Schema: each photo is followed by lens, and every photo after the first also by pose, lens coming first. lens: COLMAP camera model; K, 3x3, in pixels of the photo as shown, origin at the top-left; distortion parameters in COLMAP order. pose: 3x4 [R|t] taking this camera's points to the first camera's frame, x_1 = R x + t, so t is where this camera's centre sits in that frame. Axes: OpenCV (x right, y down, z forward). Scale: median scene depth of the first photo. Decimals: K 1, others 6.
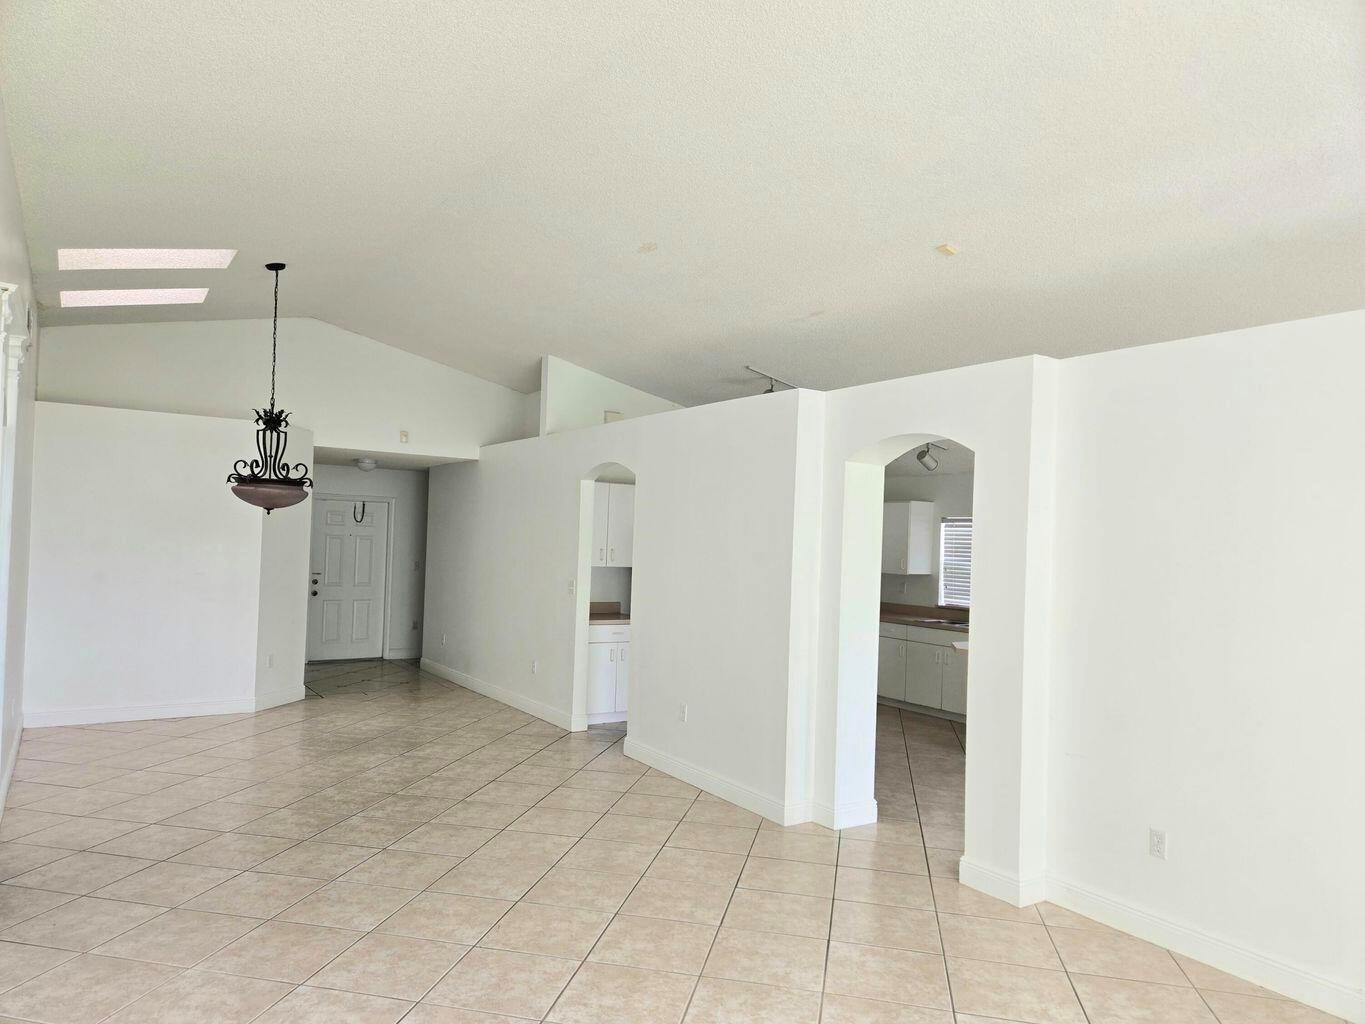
lens RADIAL K [[921.7, 0, 680.9], [0, 921.7, 513.6], [0, 0, 1]] dist [0.012257, -0.001425]
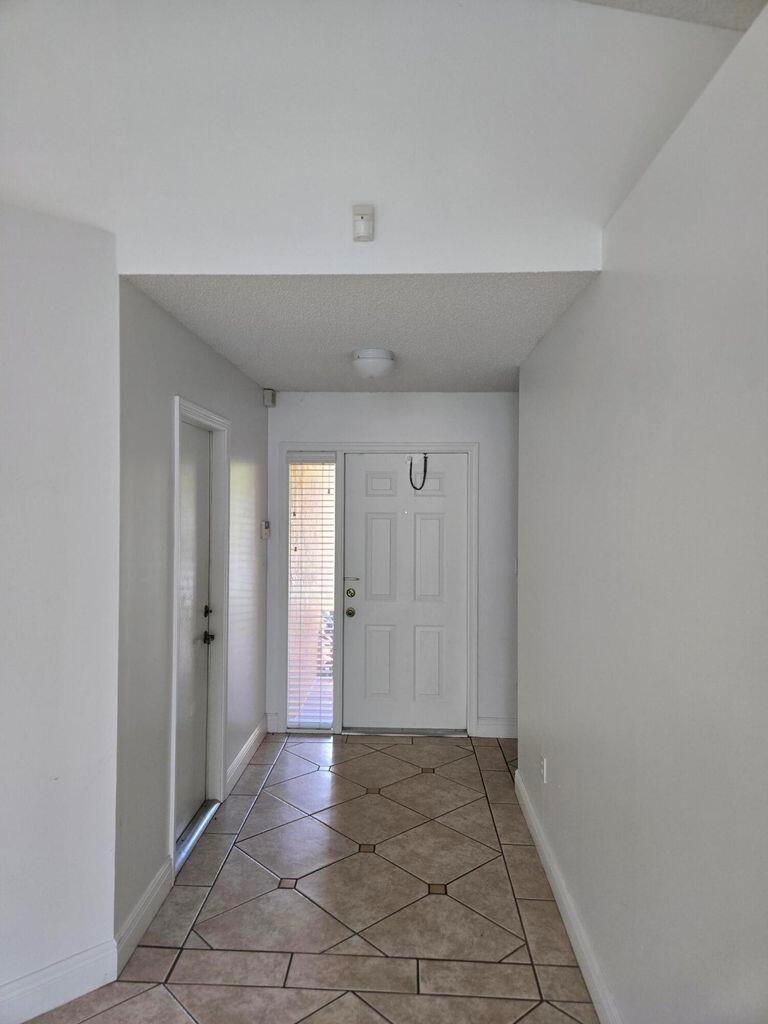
lens RADIAL K [[691.4, 0, 383.5], [0, 691.4, 509.8], [0, 0, 1]] dist [0.012257, -0.001425]
pose [[0.814437, -0.036332, -0.579113, -0.117051], [0.042758, 0.999082, -0.002548, 0.022151], [0.578674, -0.022687, 0.815243, 0.636069]]
